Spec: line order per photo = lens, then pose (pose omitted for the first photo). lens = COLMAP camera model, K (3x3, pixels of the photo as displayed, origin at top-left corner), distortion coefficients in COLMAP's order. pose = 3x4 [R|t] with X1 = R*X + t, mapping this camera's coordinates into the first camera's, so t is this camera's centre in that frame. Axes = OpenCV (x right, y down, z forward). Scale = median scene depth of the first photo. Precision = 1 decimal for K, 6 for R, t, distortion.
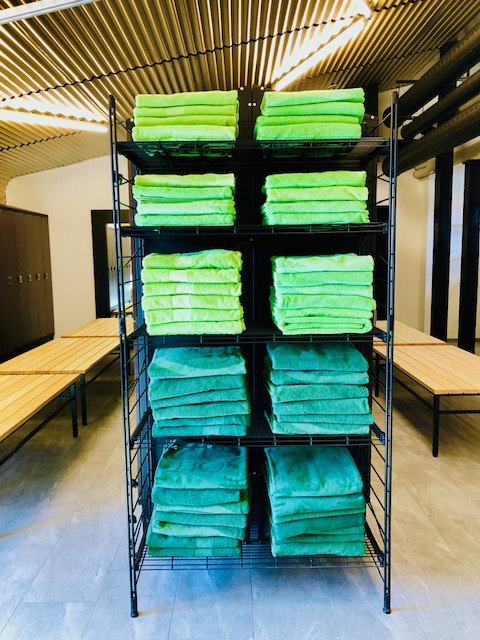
lens RADIAL K [[530.4, 0, 234.7], [0, 530.4, 316.3], [0, 0, 1]] dist [0.047089, -0.042614]
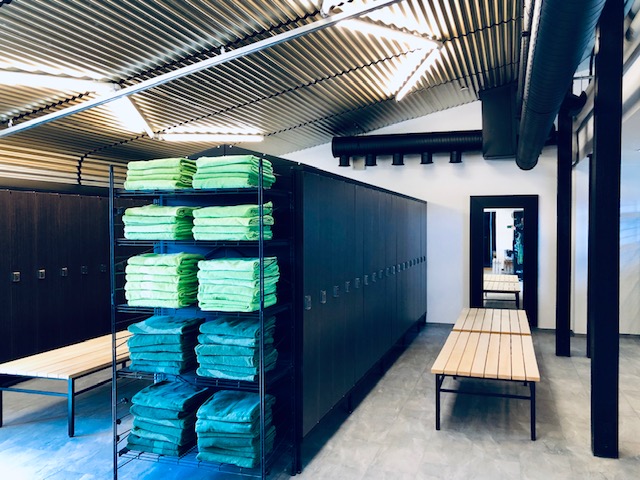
lens RADIAL K [[551.3, 0, 319.0], [0, 551.3, 242.2], [0, 0, 1]] dist [0.027102, 0.002979]
pose [[0.948321, 0.021612, -0.316577, 0.884669], [-0.050328, 0.995293, -0.082813, -0.044596], [0.313297, 0.094466, 0.944945, -0.417821]]
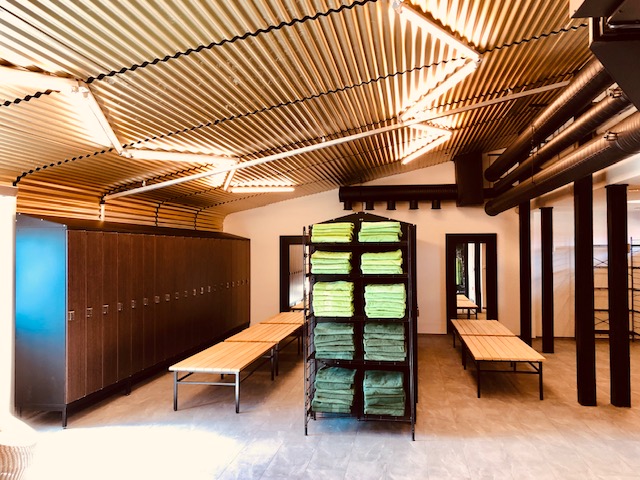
lens RADIAL K [[530.4, 0, 318.1], [0, 530.4, 243.6], [0, 0, 1]] dist [0.047089, -0.042614]
pose [[0.986900, 0.006235, -0.161213, 0.246971], [-0.027633, 0.991019, -0.130835, 0.020837], [0.158949, 0.133576, 0.978209, -1.447864]]
